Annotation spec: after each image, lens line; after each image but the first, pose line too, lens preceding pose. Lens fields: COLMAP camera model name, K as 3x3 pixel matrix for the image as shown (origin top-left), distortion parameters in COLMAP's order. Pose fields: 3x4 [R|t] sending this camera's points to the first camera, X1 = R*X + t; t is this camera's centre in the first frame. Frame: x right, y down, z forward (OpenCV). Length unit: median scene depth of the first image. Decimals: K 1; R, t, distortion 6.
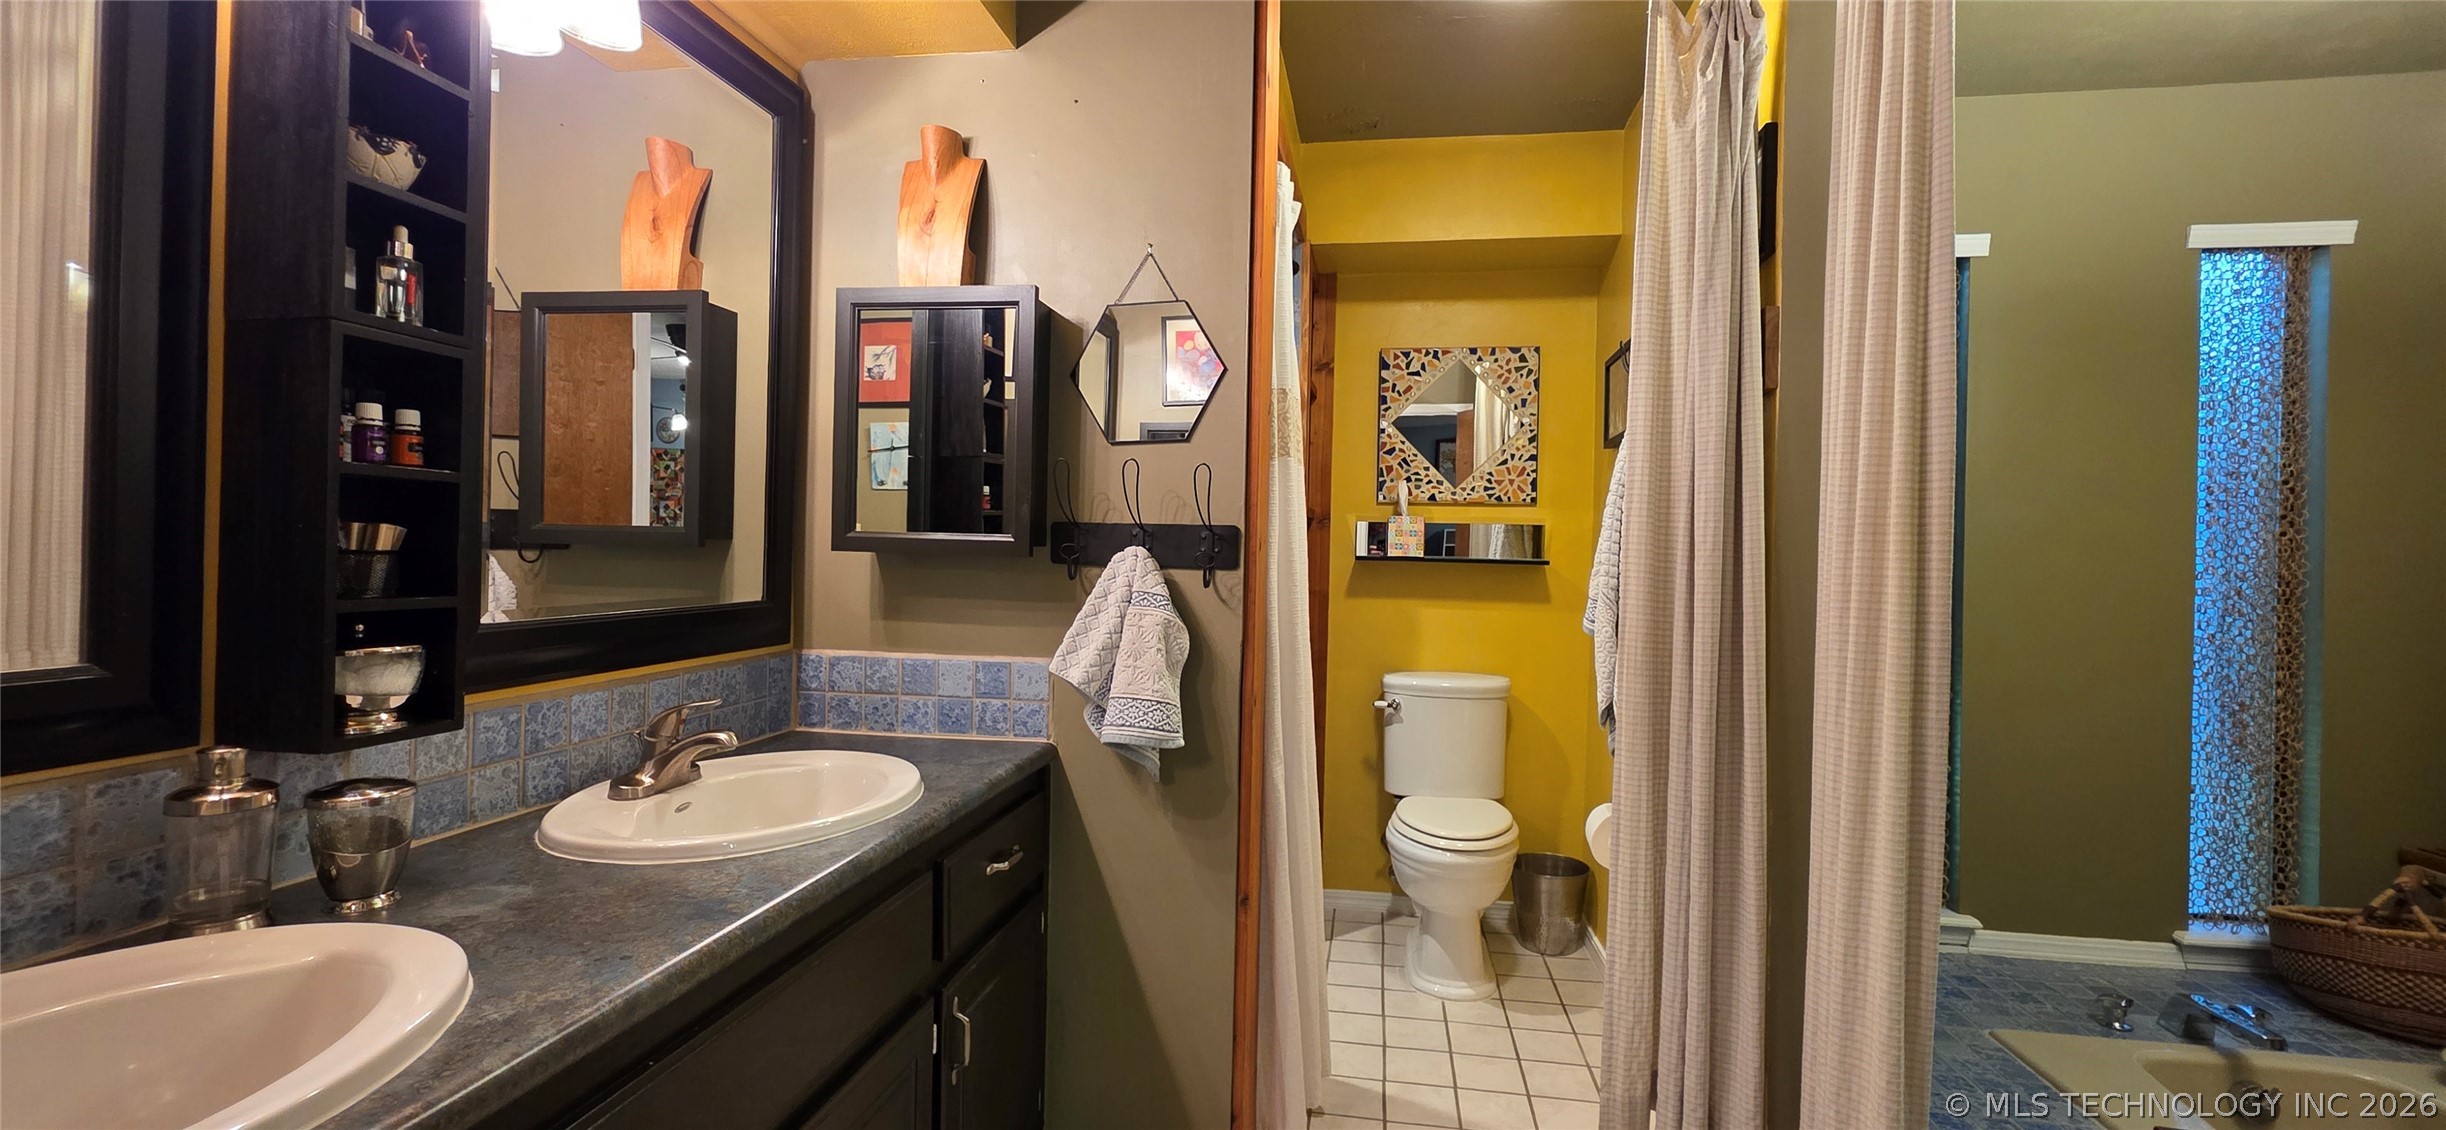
lens RADIAL K [[984.8, 0, 1231.2], [0, 984.8, 553.3], [0, 0, 1]] dist [0.003988, -0.000180]
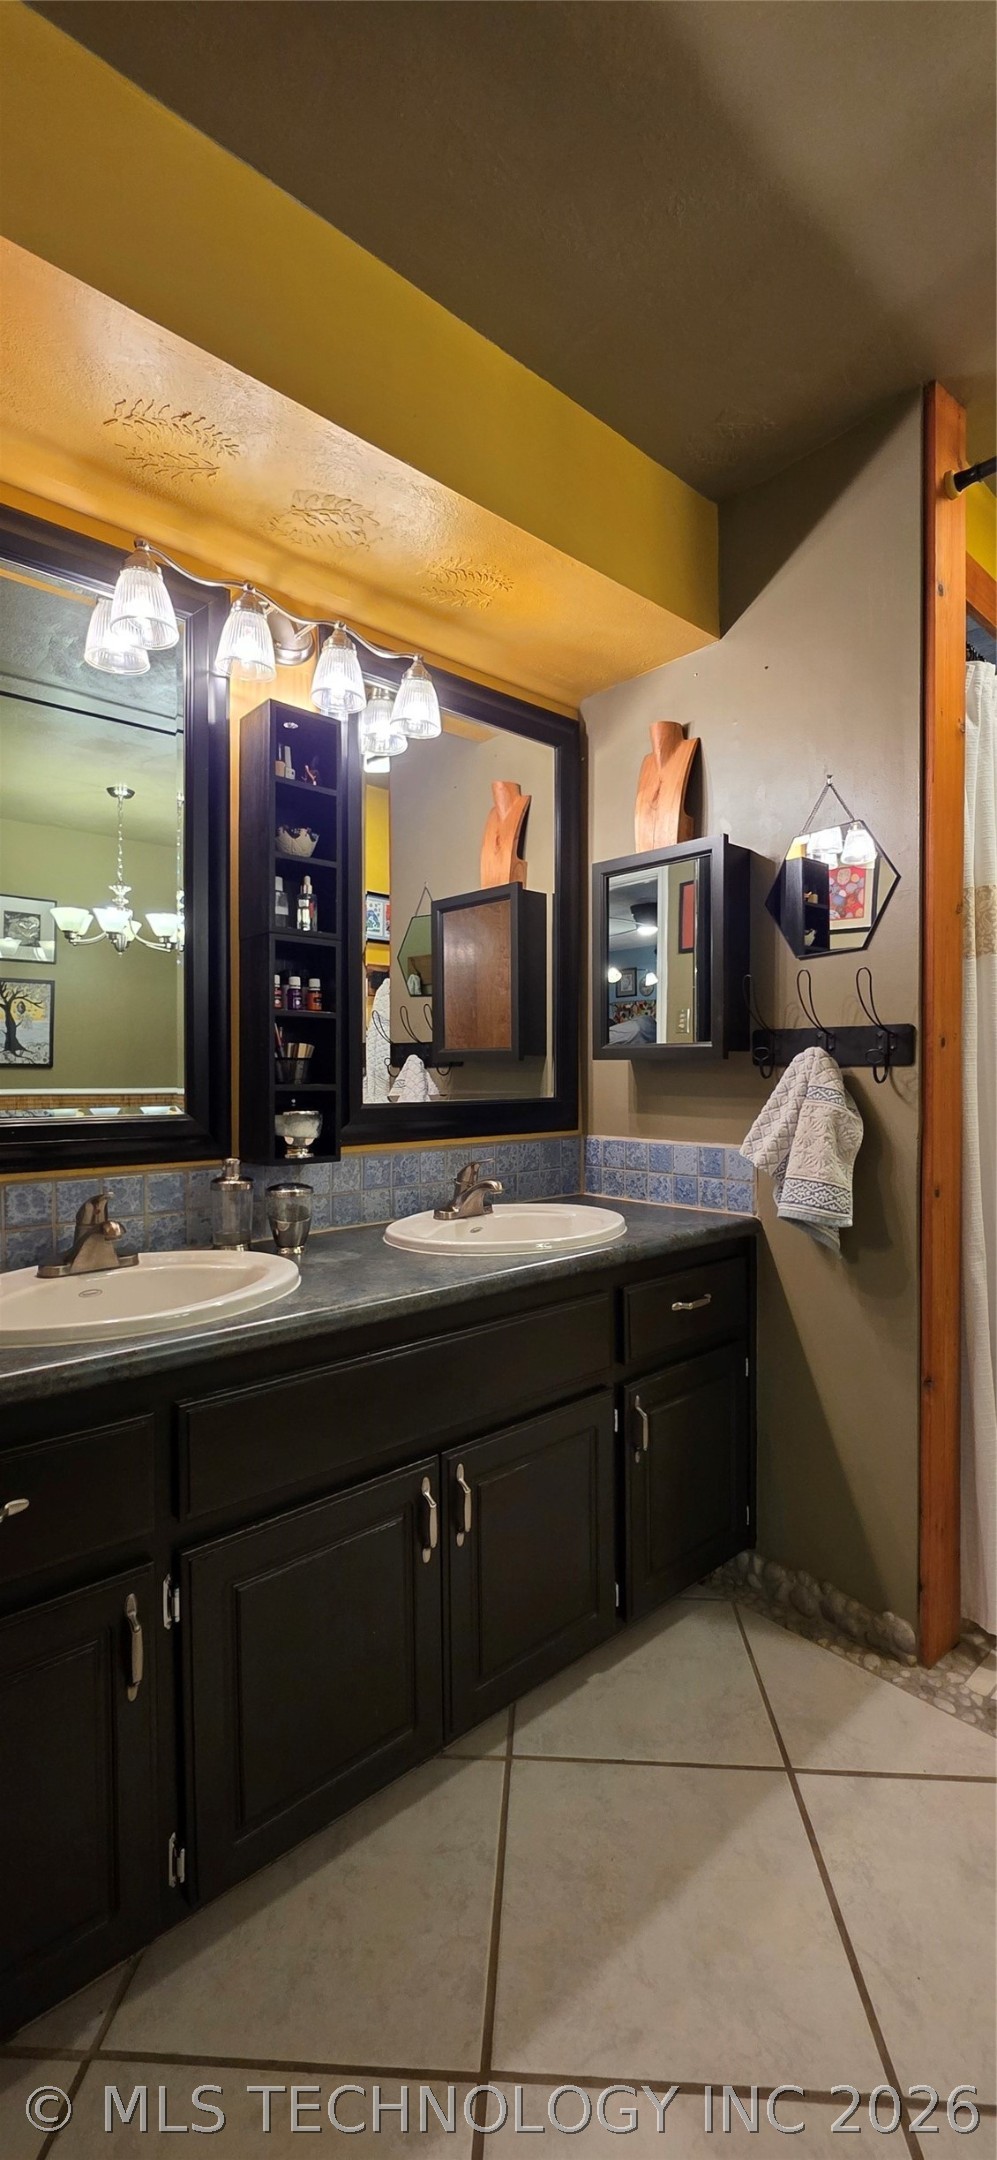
lens RADIAL K [[876.3, 0, 504.4], [0, 876.3, 1085.3], [0, 0, 1]] dist [0.003711, 0.000032]
pose [[0.775794, -0.012634, -0.630860, 0.398689], [0.015031, 0.999886, -0.001540, 0.050352], [0.630808, -0.008288, 0.775895, -0.004587]]
